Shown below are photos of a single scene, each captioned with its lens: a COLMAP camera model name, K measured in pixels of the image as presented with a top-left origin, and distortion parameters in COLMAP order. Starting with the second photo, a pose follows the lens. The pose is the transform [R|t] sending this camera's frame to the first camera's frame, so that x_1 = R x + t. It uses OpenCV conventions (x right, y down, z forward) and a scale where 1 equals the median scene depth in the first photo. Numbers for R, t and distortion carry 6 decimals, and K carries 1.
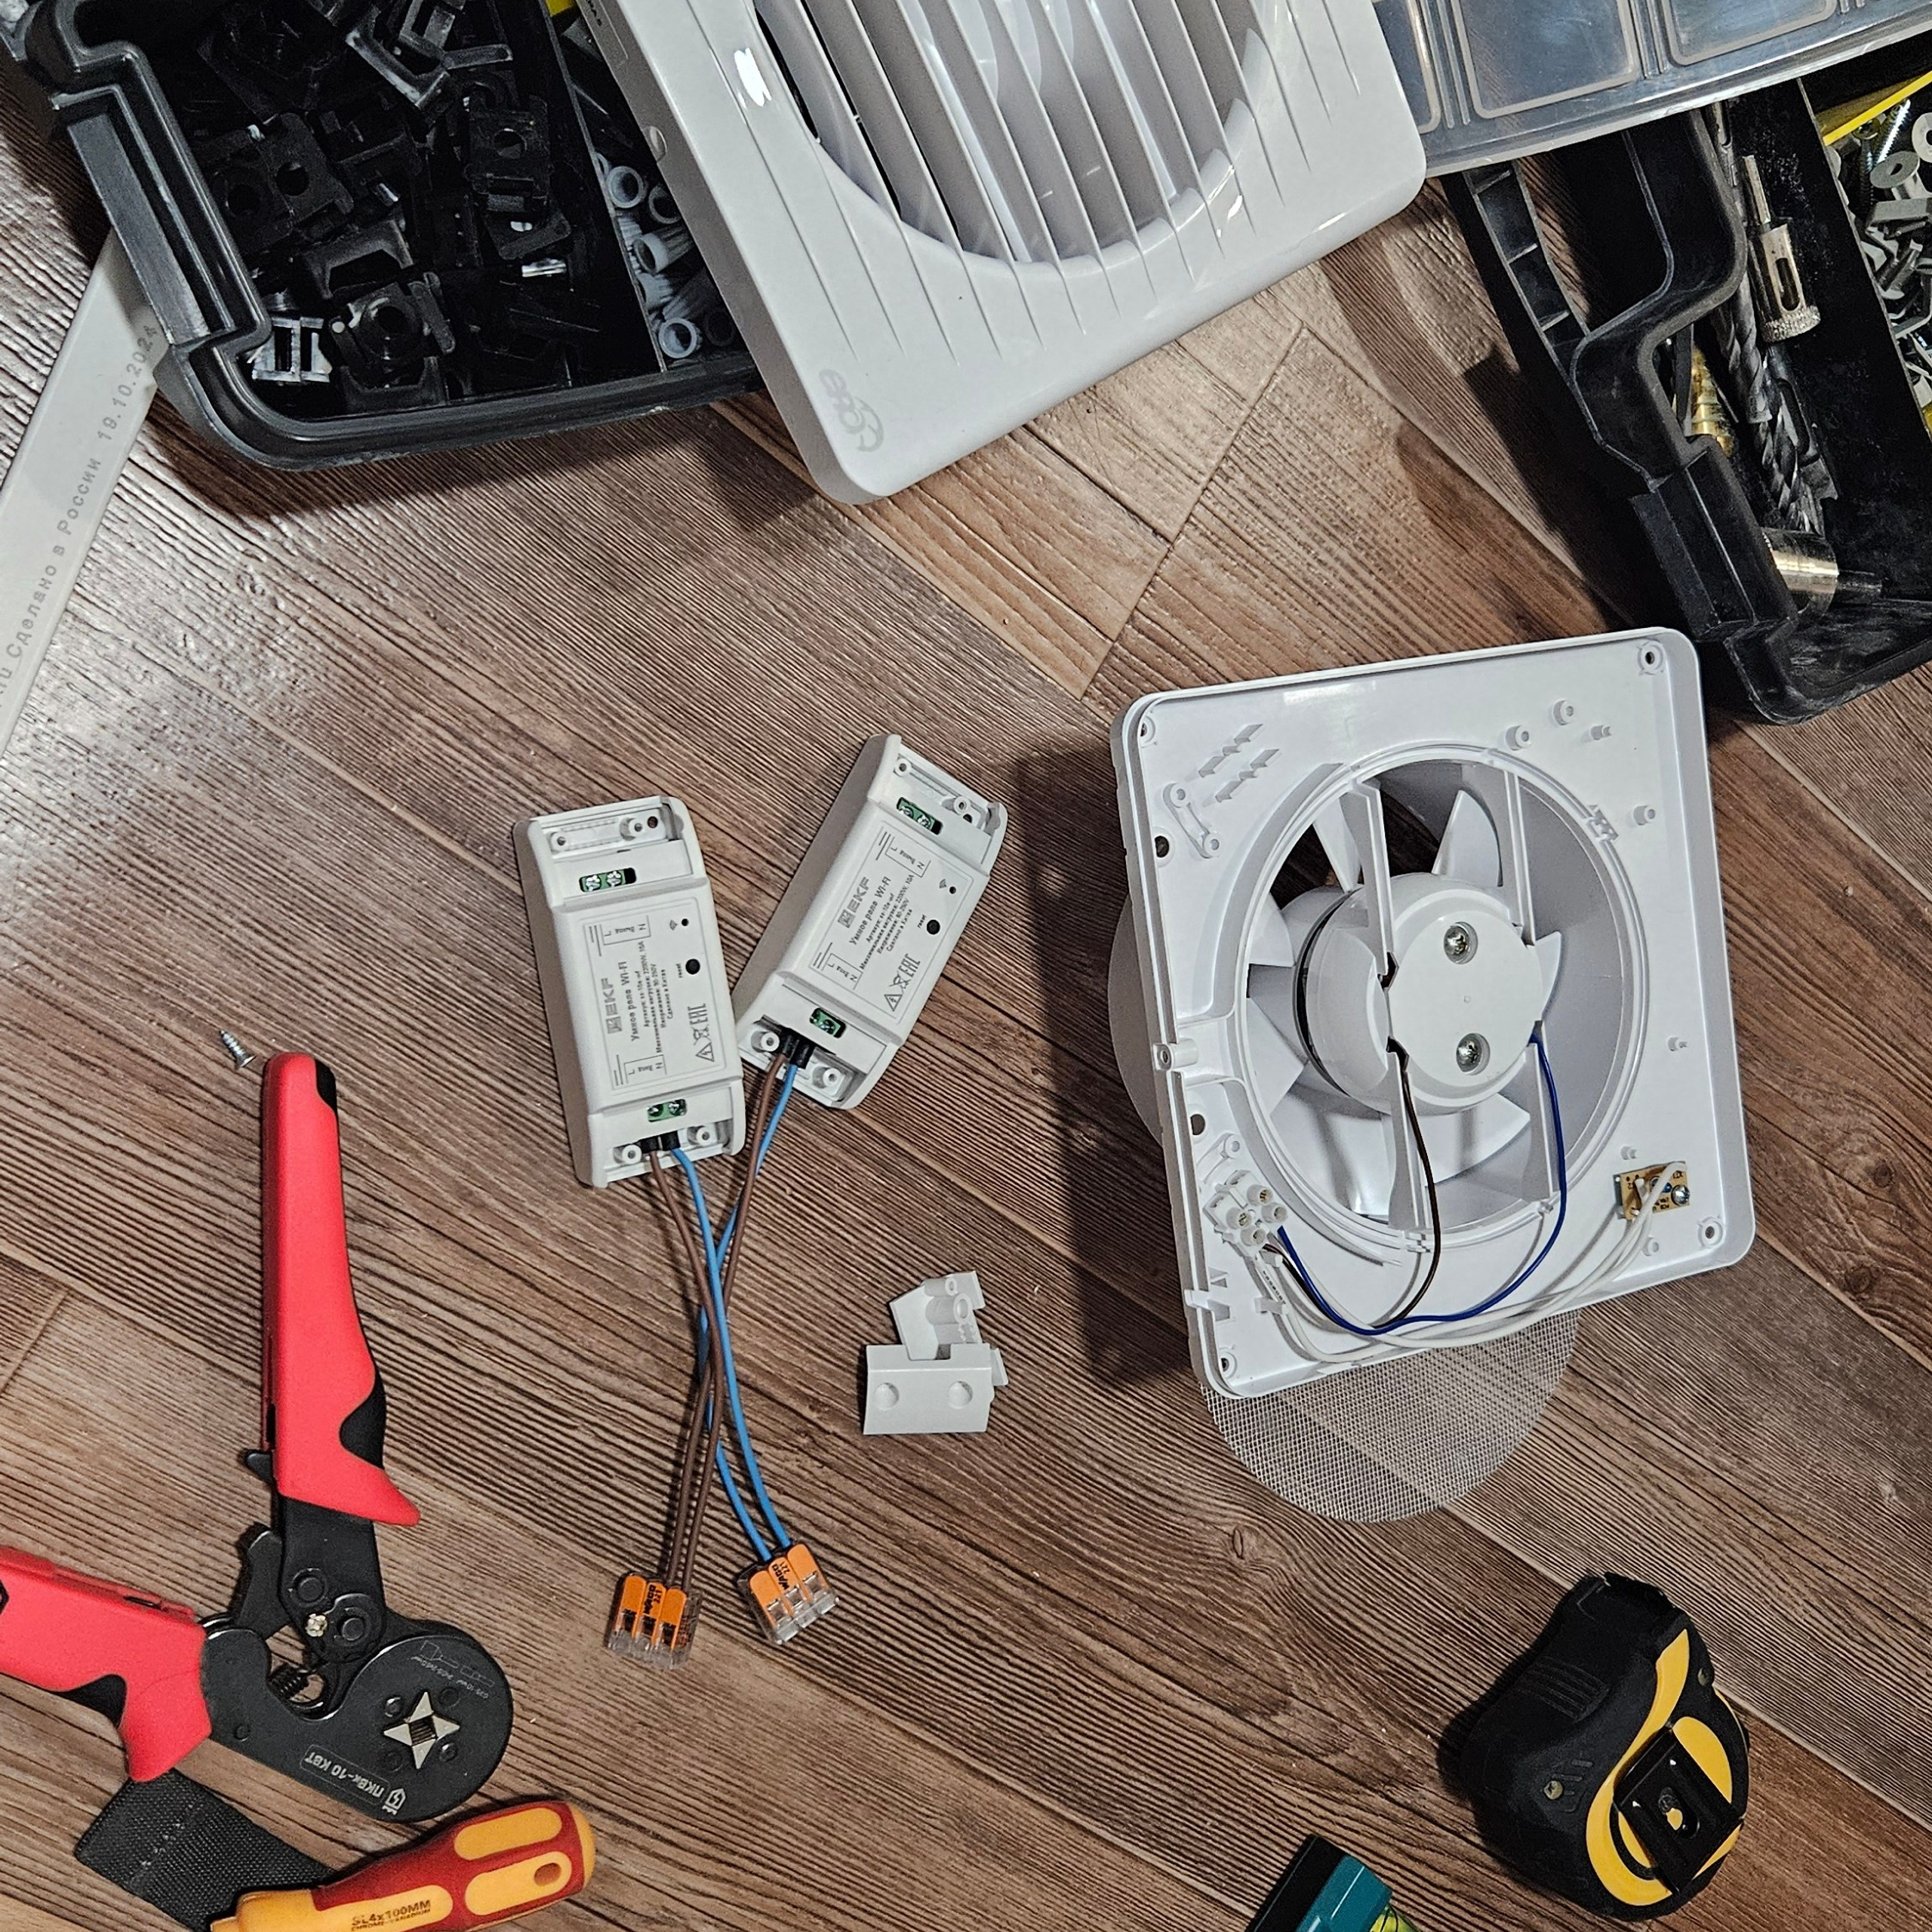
lens RADIAL K [[2230.1, 0, 1038.5], [0, 2230.1, 965.7], [0, 0, 1]] dist [0.012497, 0.012344]
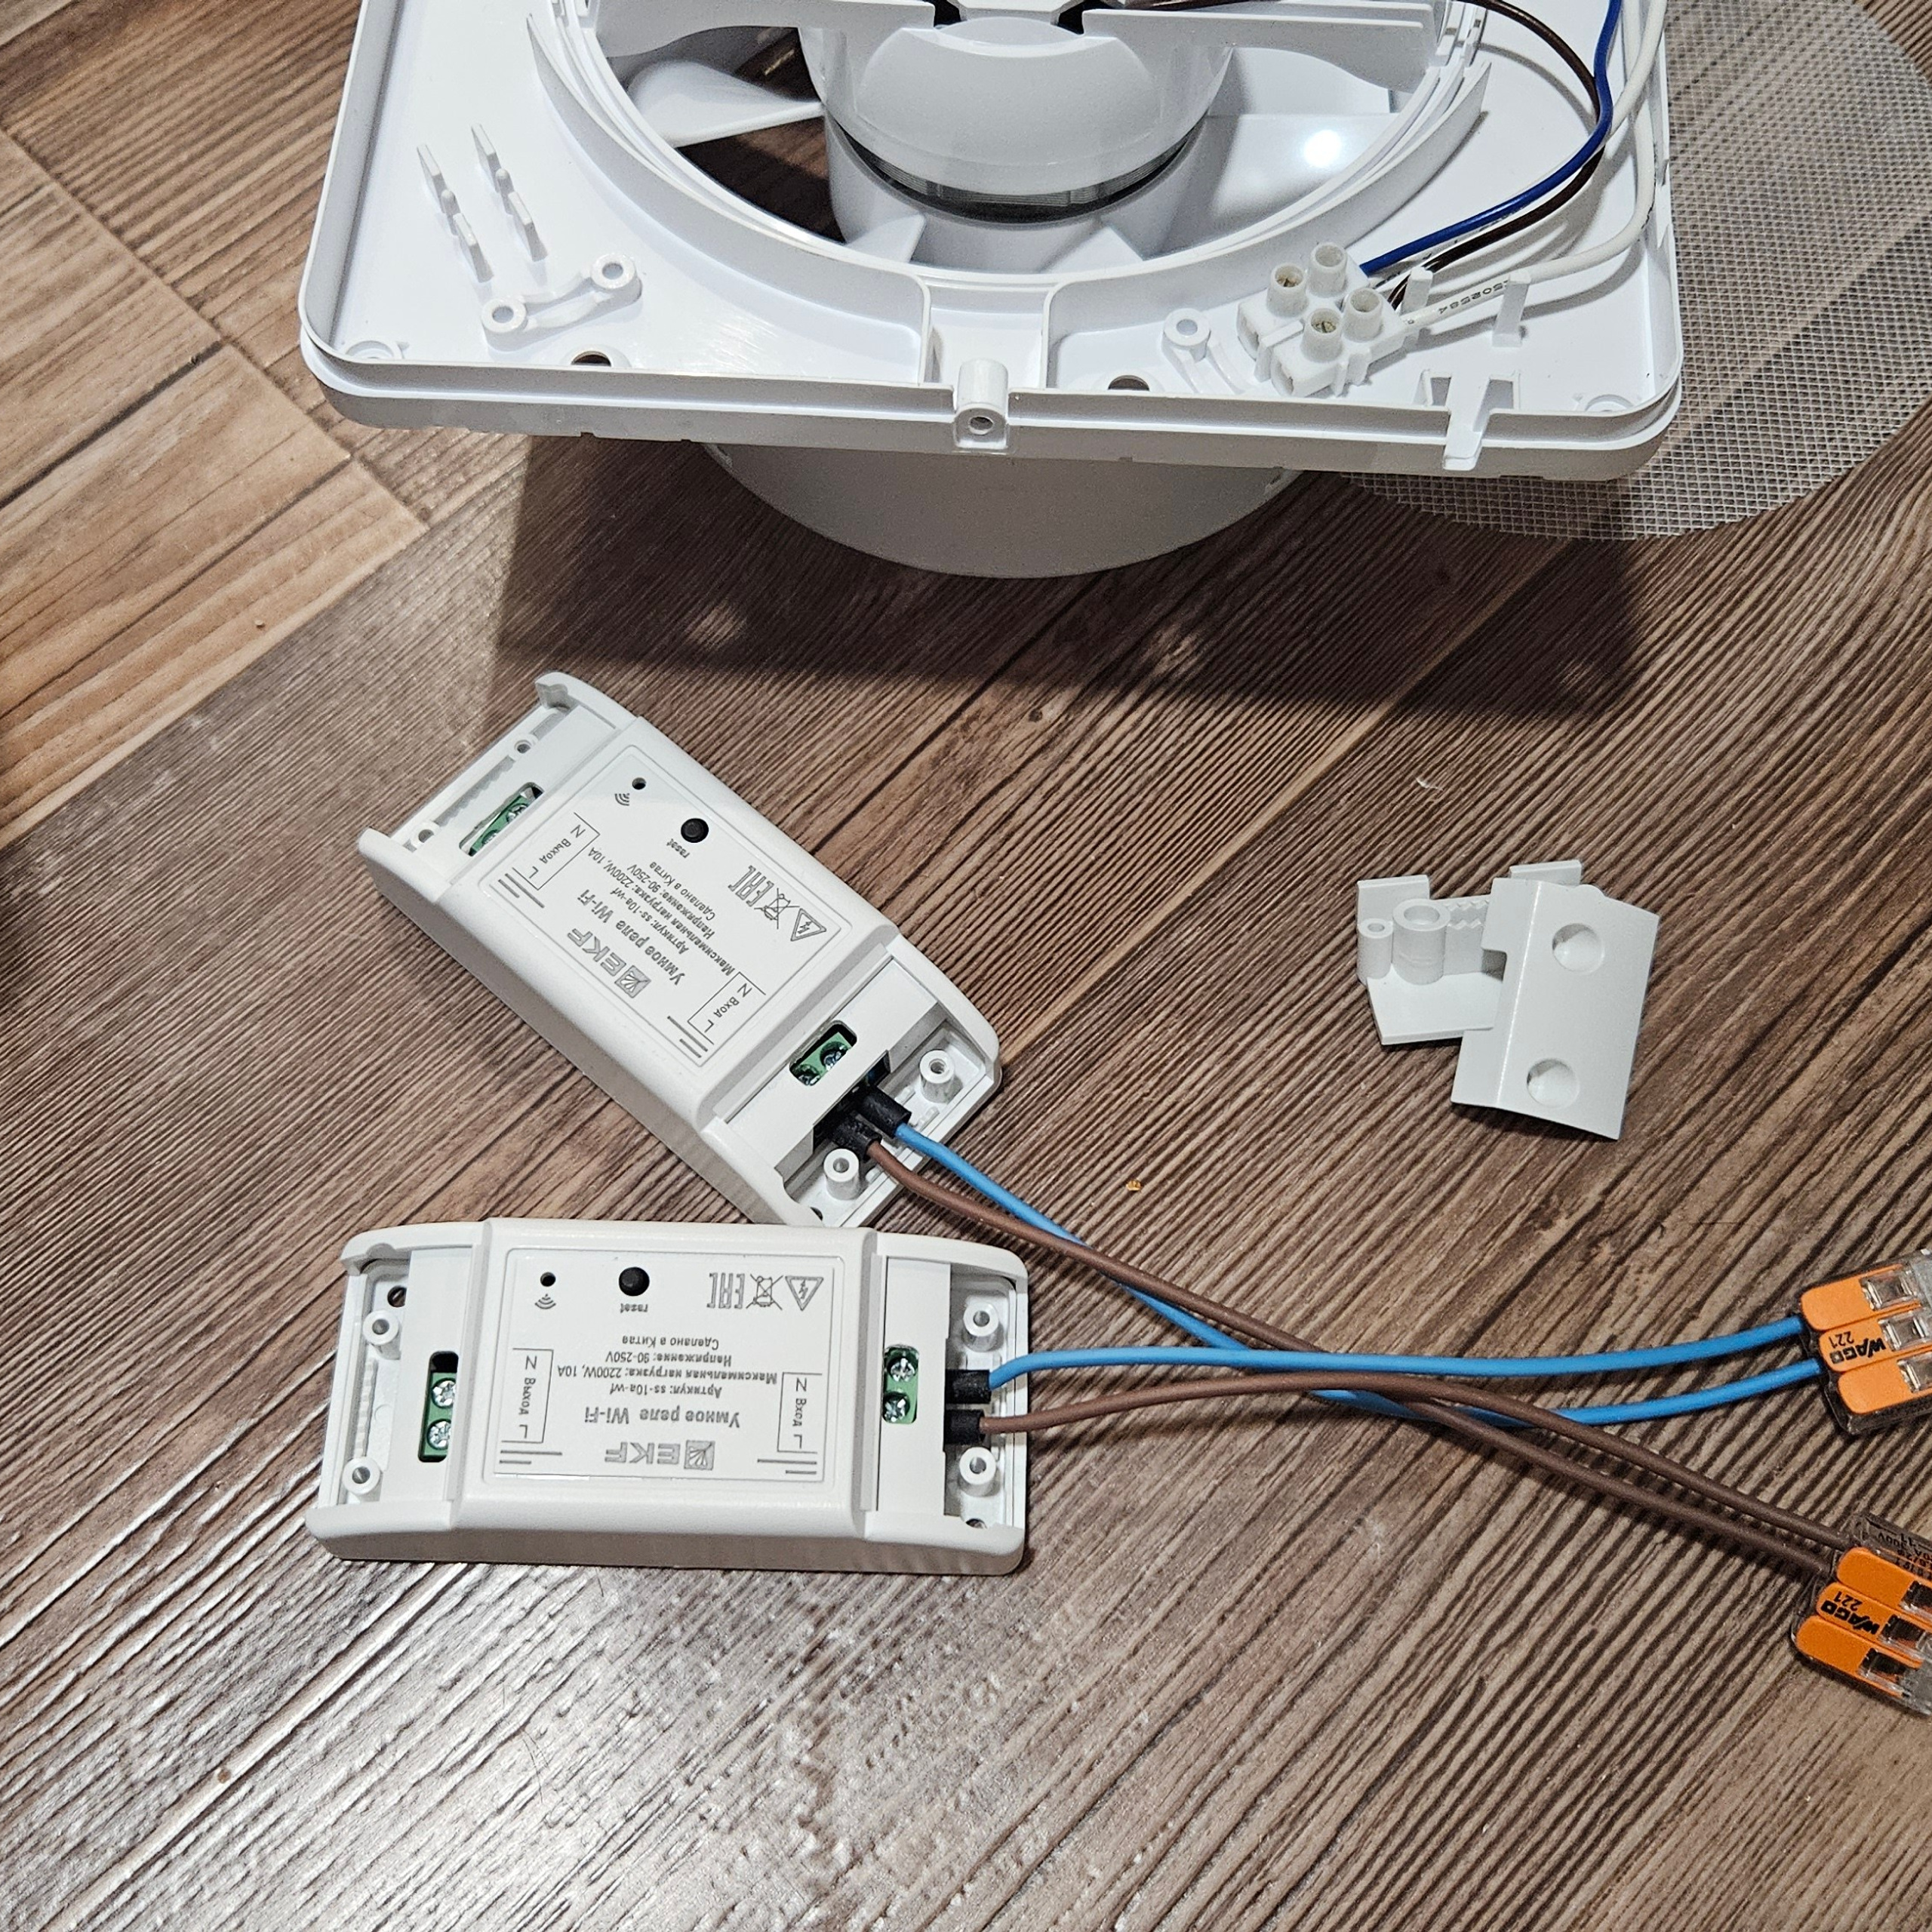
lens RADIAL K [[2230.1, 0, 1038.5], [0, 2230.1, 965.7], [0, 0, 1]] dist [0.012497, 0.012344]
pose [[0.181027, -0.982031, -0.053328, -0.035541], [0.976175, 0.186014, -0.111720, 0.131559], [0.119632, -0.031833, 0.992308, 0.472913]]
